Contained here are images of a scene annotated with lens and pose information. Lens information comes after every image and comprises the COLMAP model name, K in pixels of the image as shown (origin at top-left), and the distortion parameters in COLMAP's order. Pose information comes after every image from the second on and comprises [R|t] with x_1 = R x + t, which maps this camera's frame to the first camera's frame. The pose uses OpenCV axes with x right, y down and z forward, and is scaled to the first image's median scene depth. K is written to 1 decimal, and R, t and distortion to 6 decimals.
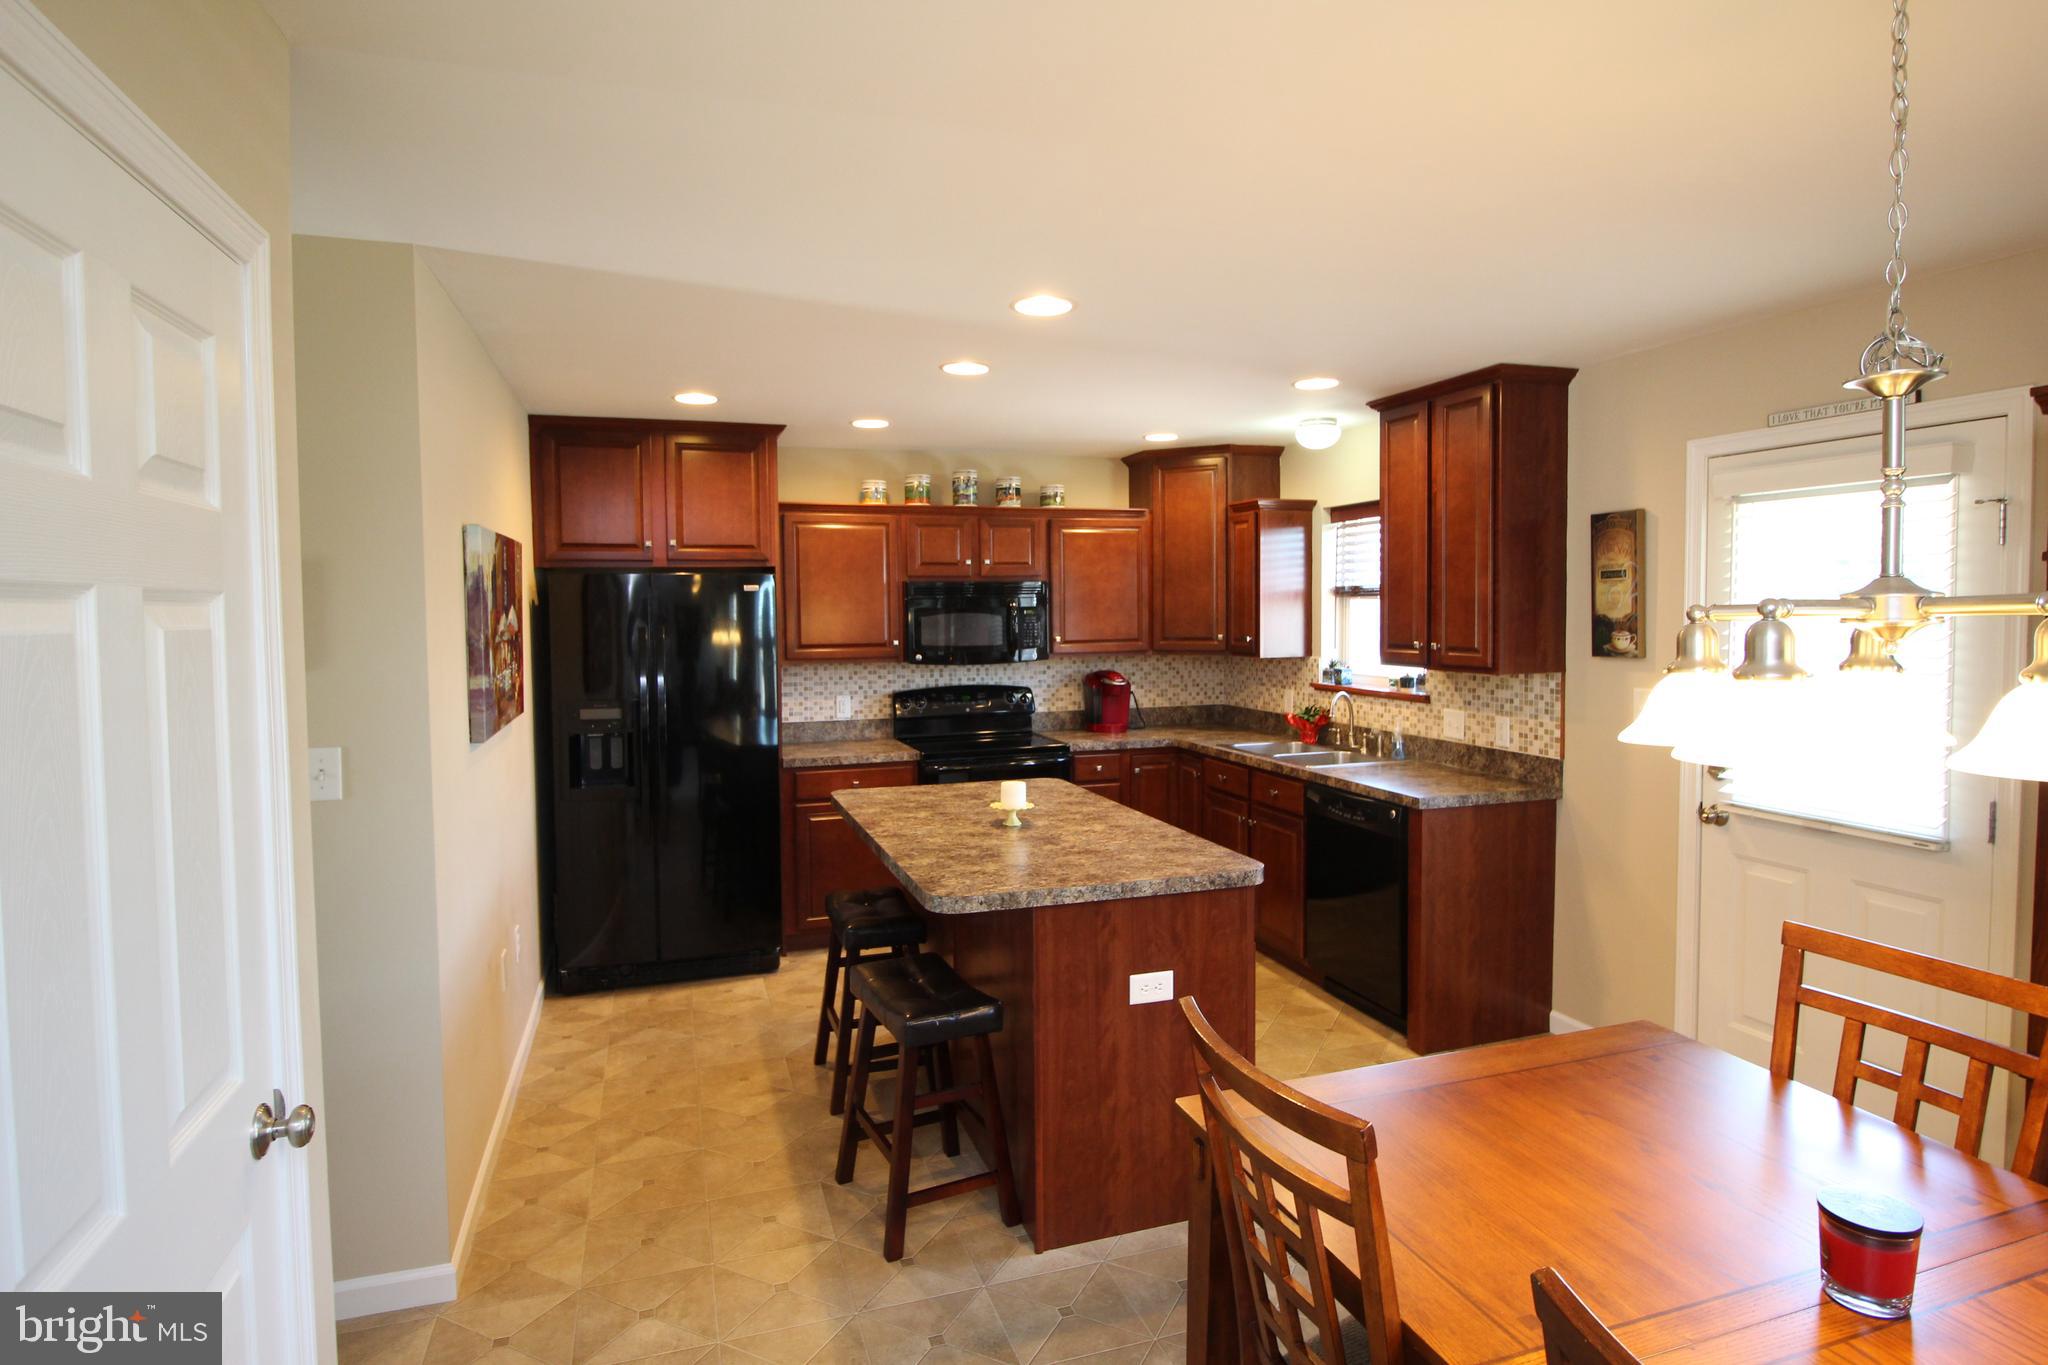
lens RADIAL K [[1073.7, 0, 984.5], [0, 1073.7, 684.5], [0, 0, 1]] dist [0.000557, -0.002194]
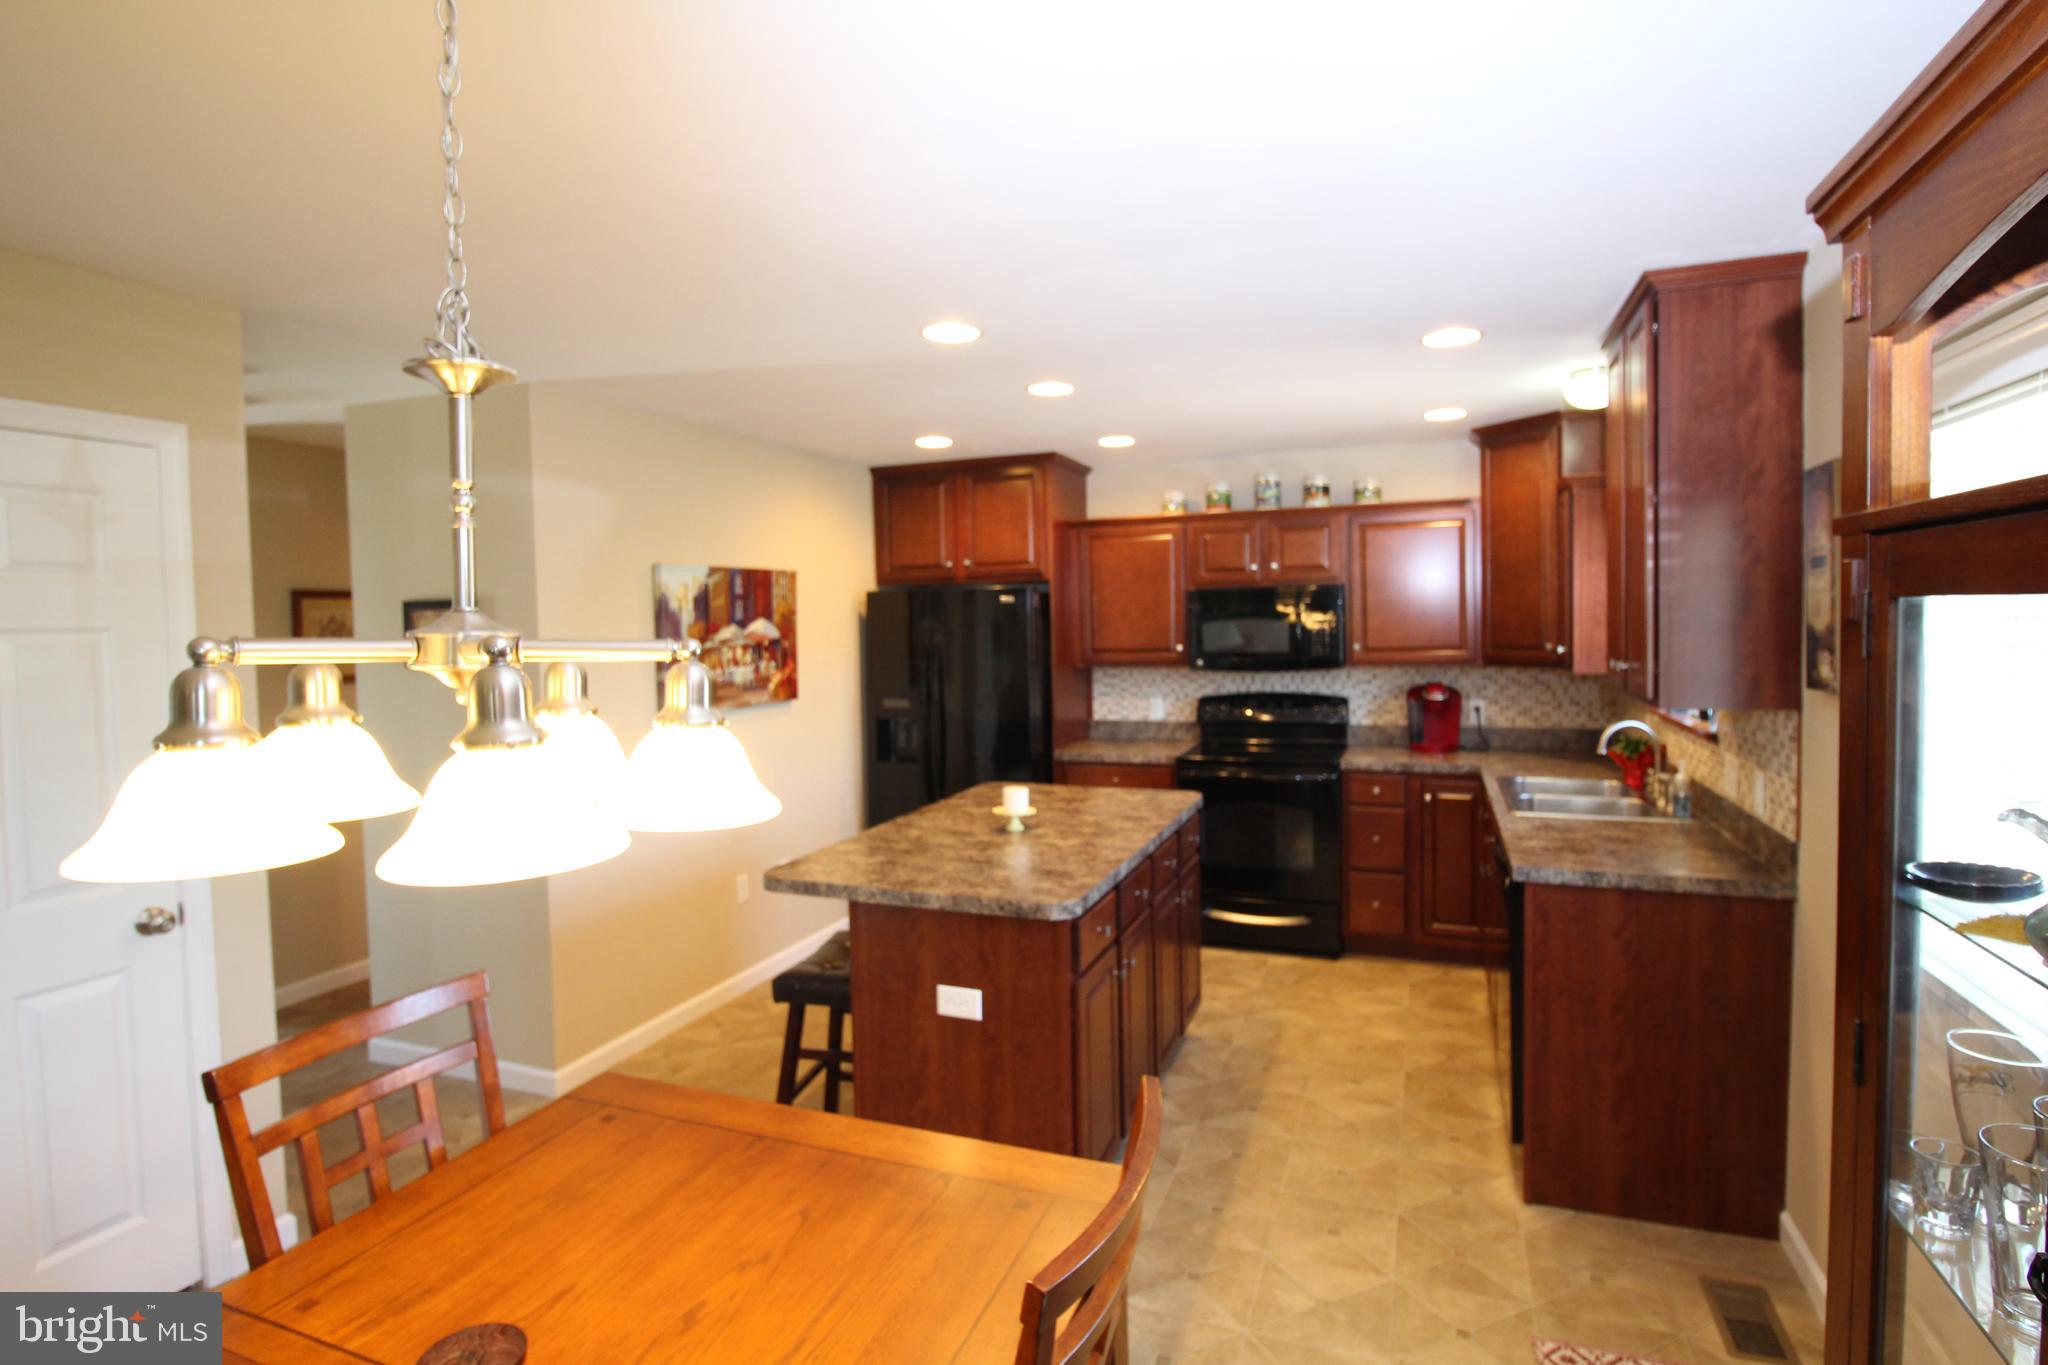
lens RADIAL K [[991.9, 0, 1009.6], [0, 991.9, 687.7], [0, 0, 1]] dist [-0.004110, -0.002018]
pose [[0.778472, 0.037999, -0.626528, 0.426175], [-0.031493, 0.999273, 0.021476, -0.018273], [0.626889, 0.003013, 0.779103, 0.173005]]
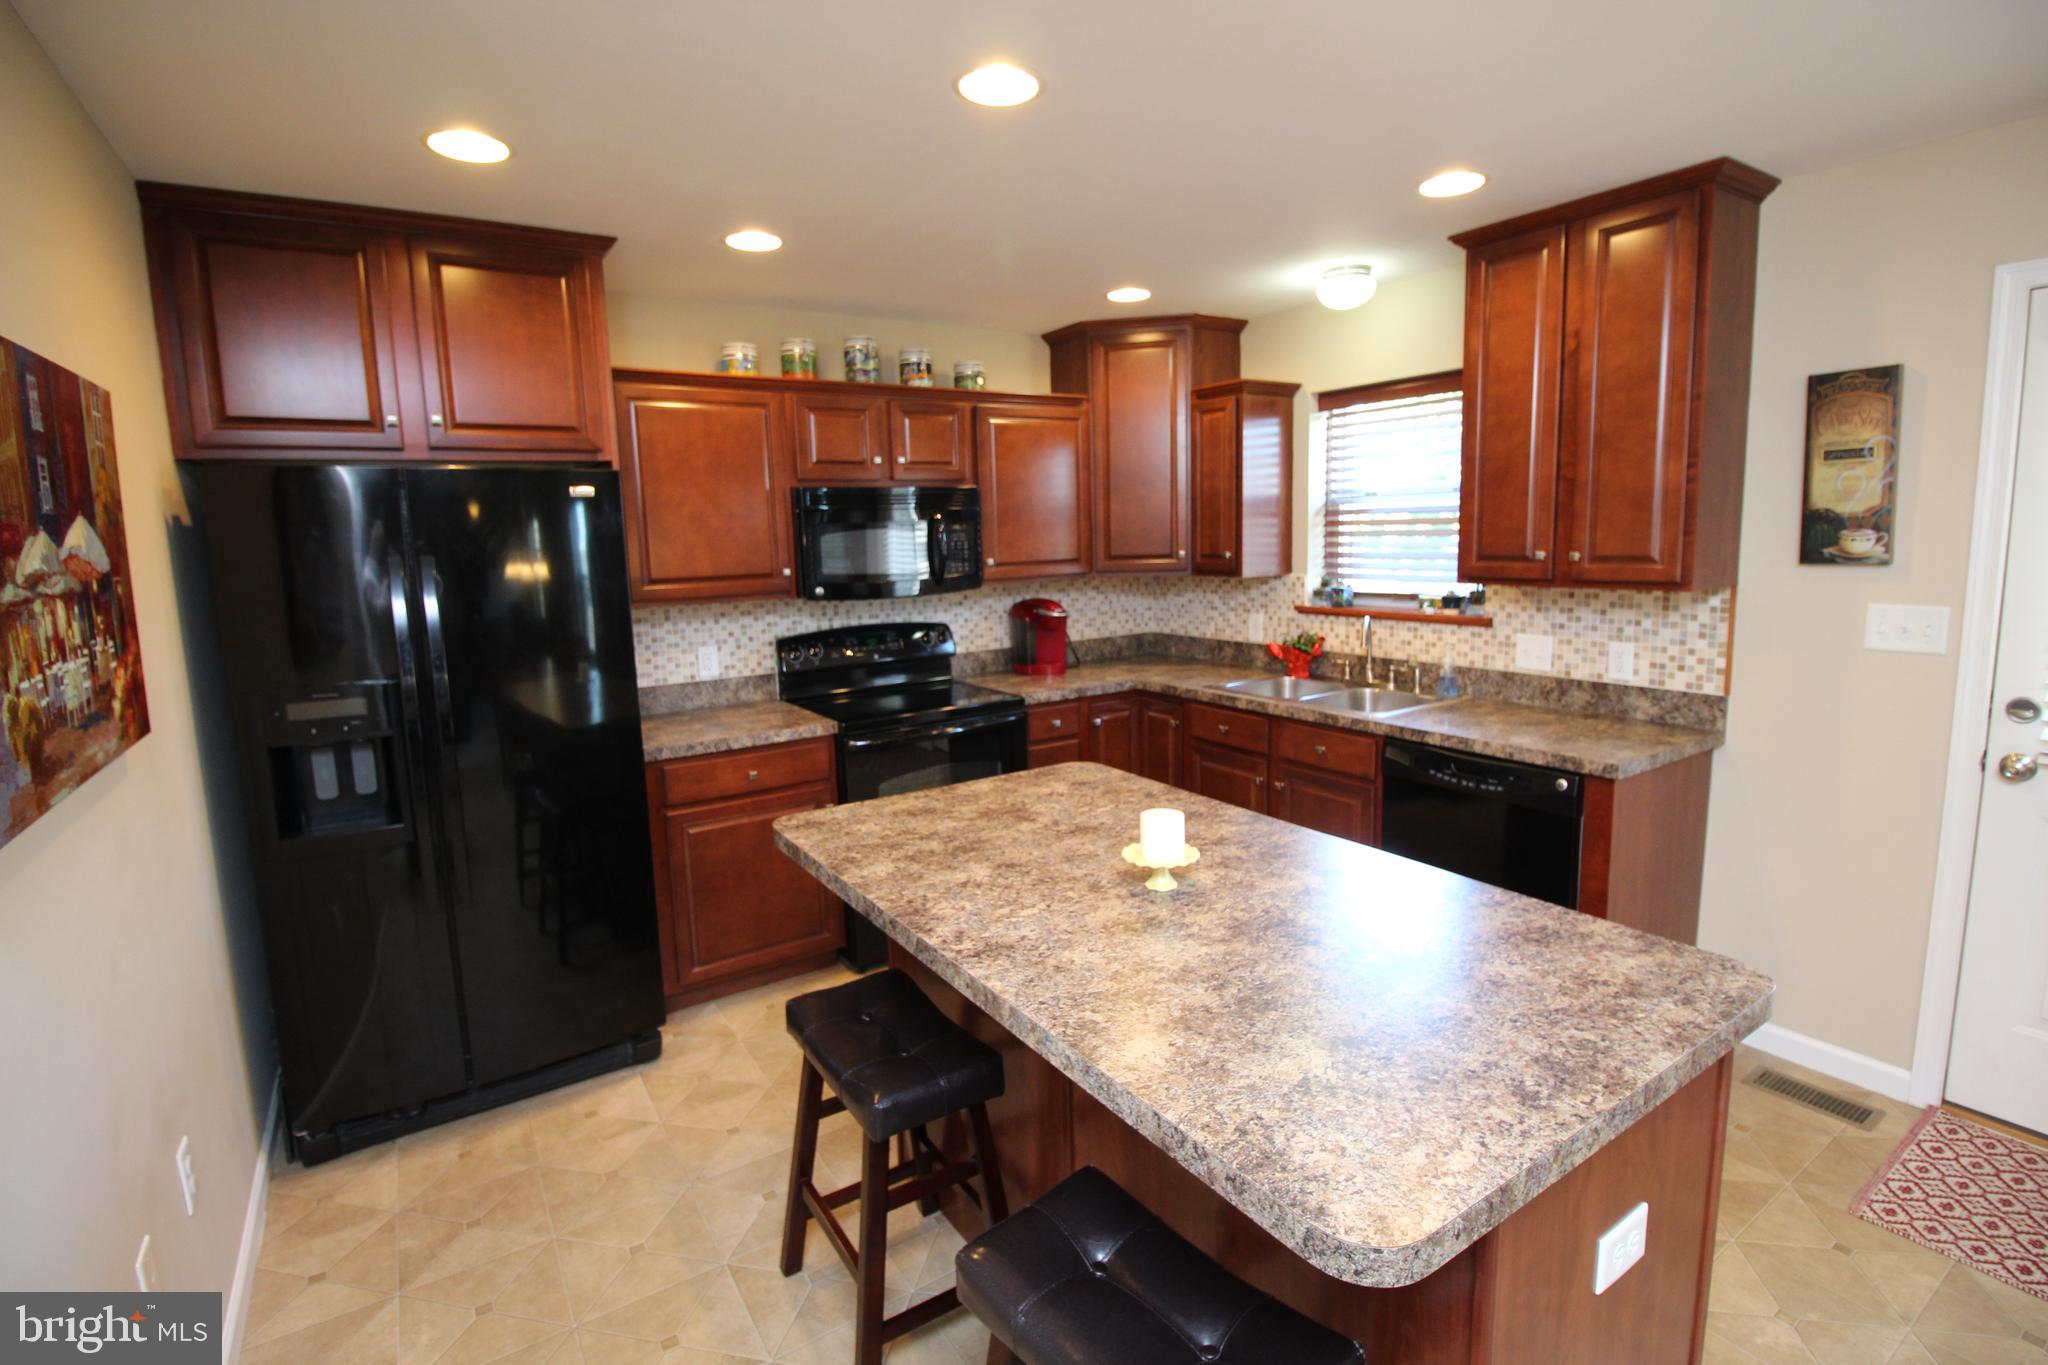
lens RADIAL K [[946.2, 0, 1002.5], [0, 946.2, 675.0], [0, 0, 1]] dist [-0.007044, -0.006938]
pose [[0.963584, -0.058258, 0.260983, -0.124193], [0.038208, 0.995961, 0.081253, -0.017482], [-0.264663, -0.068323, 0.961918, 0.376276]]
